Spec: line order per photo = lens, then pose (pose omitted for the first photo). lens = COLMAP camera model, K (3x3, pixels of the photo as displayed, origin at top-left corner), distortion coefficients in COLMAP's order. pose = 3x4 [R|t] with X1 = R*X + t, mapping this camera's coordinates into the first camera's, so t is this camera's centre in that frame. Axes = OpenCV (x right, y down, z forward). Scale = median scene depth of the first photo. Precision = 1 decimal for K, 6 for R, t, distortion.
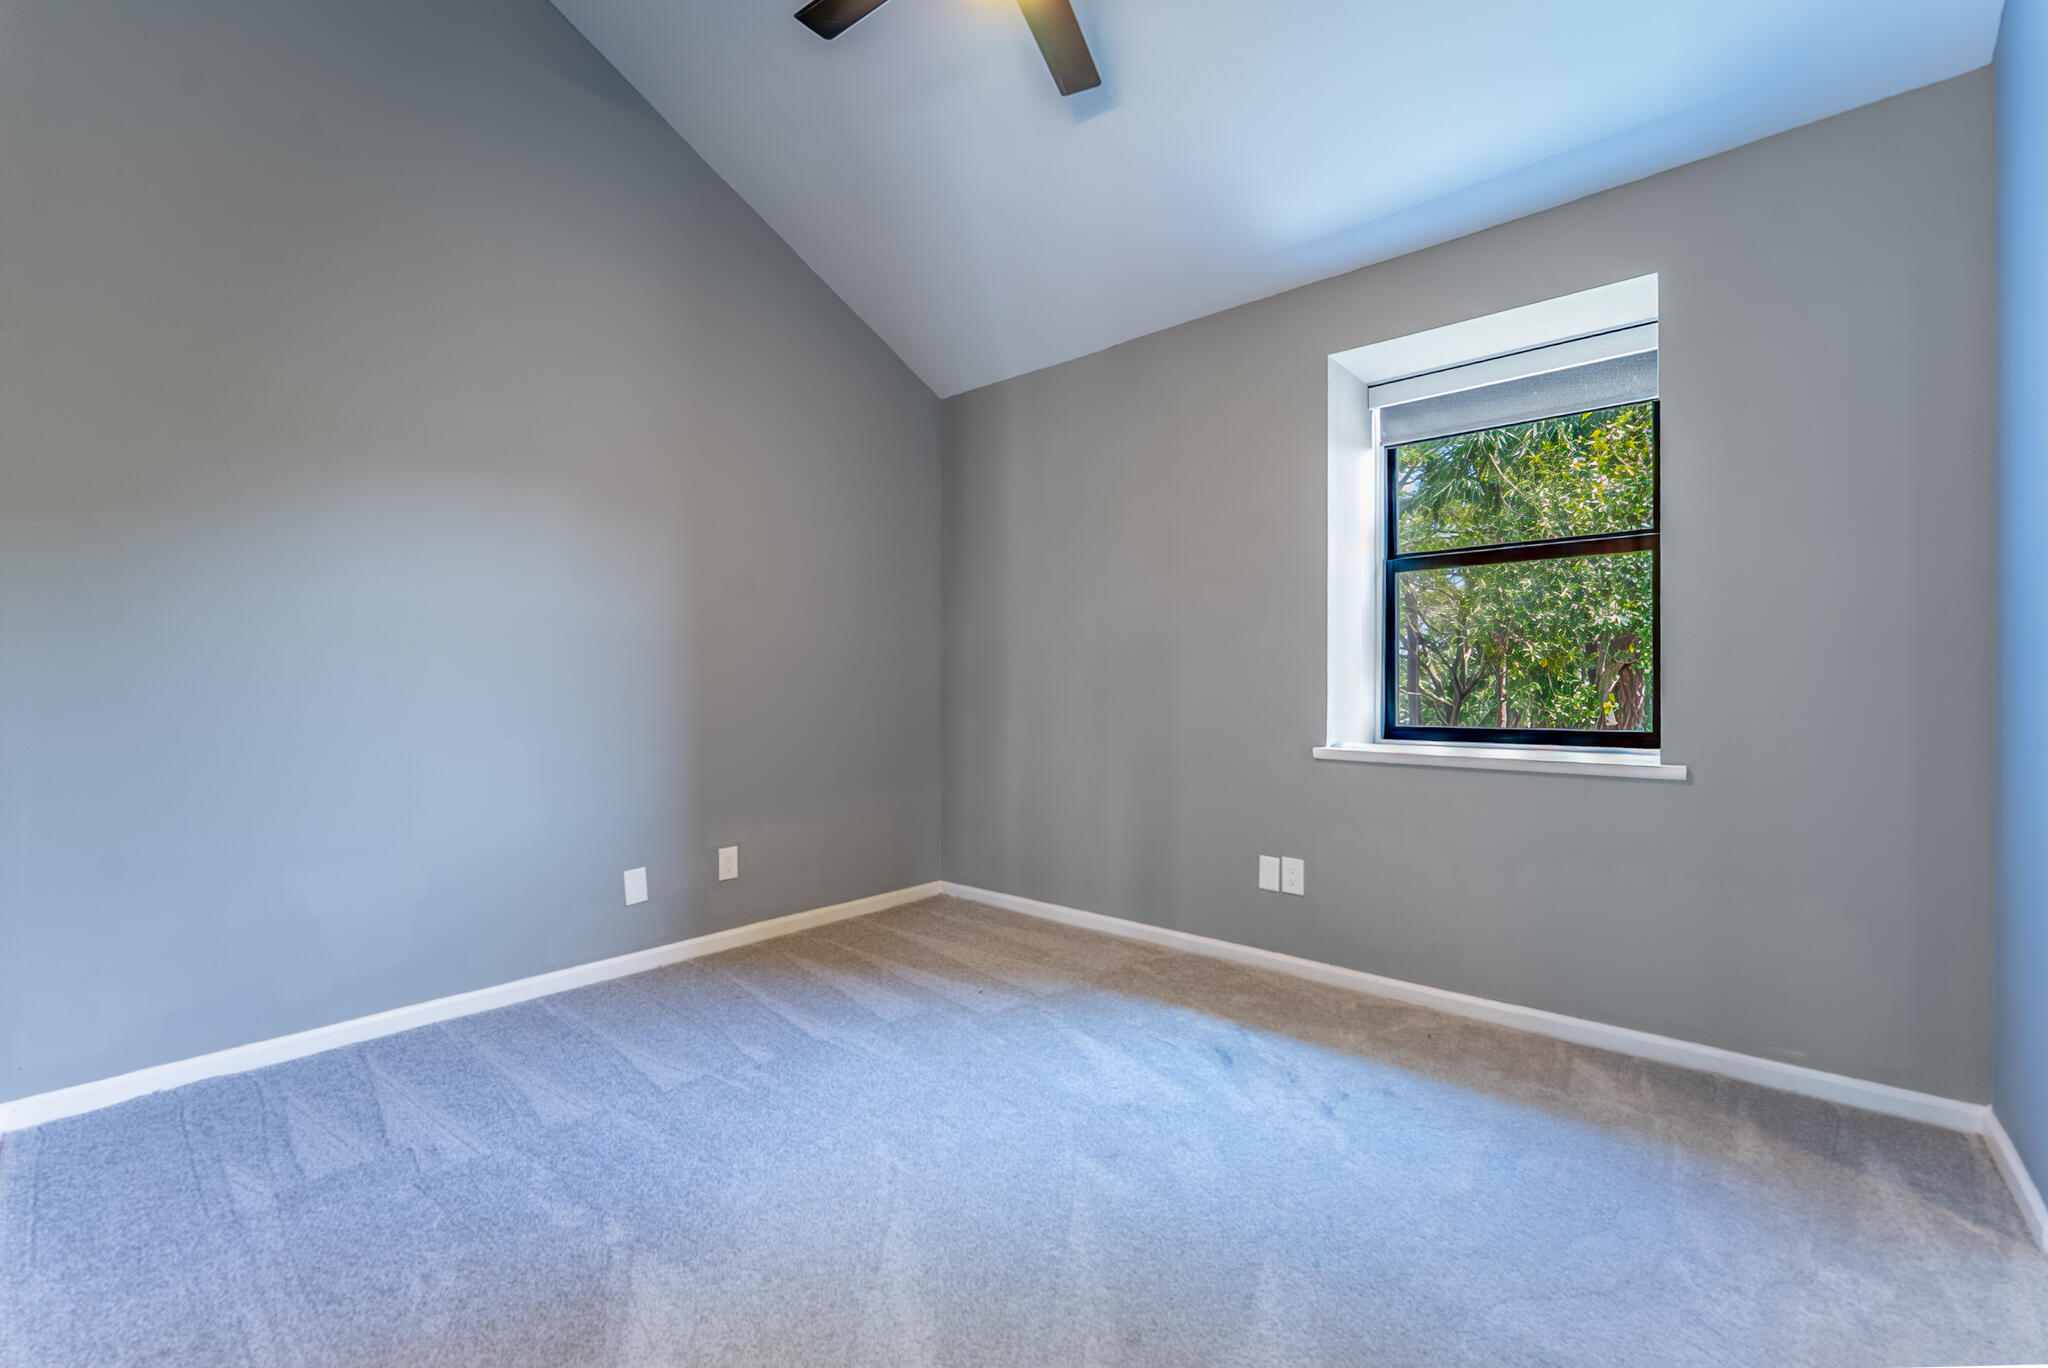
lens RADIAL K [[830.9, 0, 1025.5], [0, 830.9, 690.2], [0, 0, 1]] dist [0.000890, 0.000273]
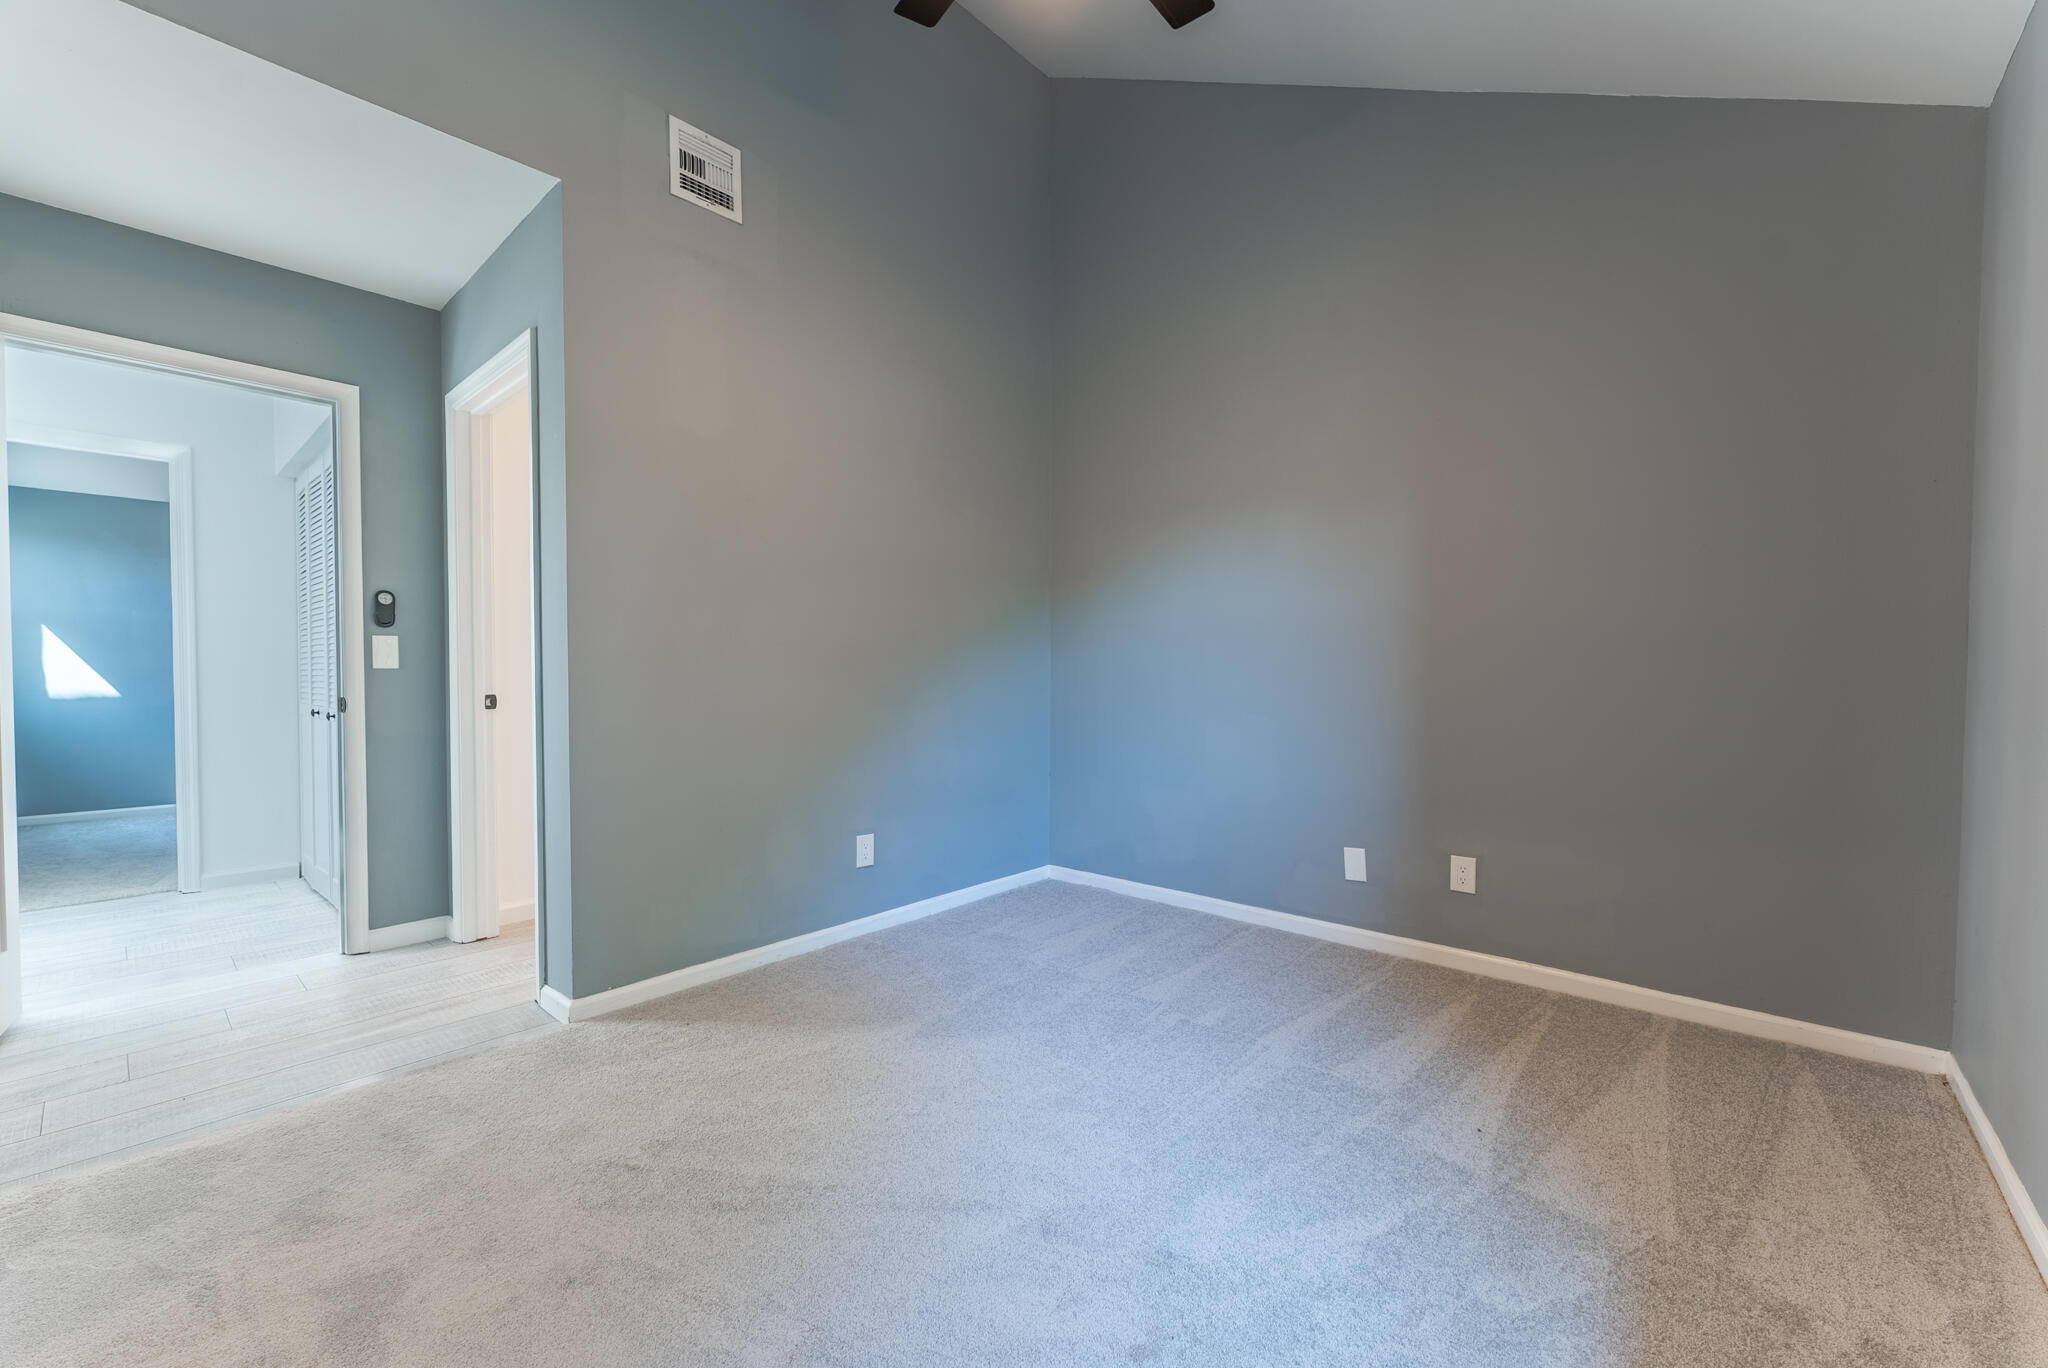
lens RADIAL K [[830.9, 0, 1025.5], [0, 830.9, 690.2], [0, 0, 1]] dist [0.000890, 0.000273]
pose [[0.000253, 0.032999, -0.999455, 0.645929], [-0.004872, 0.999444, 0.032998, -0.017446], [0.999988, 0.004861, 0.000414, 0.664025]]
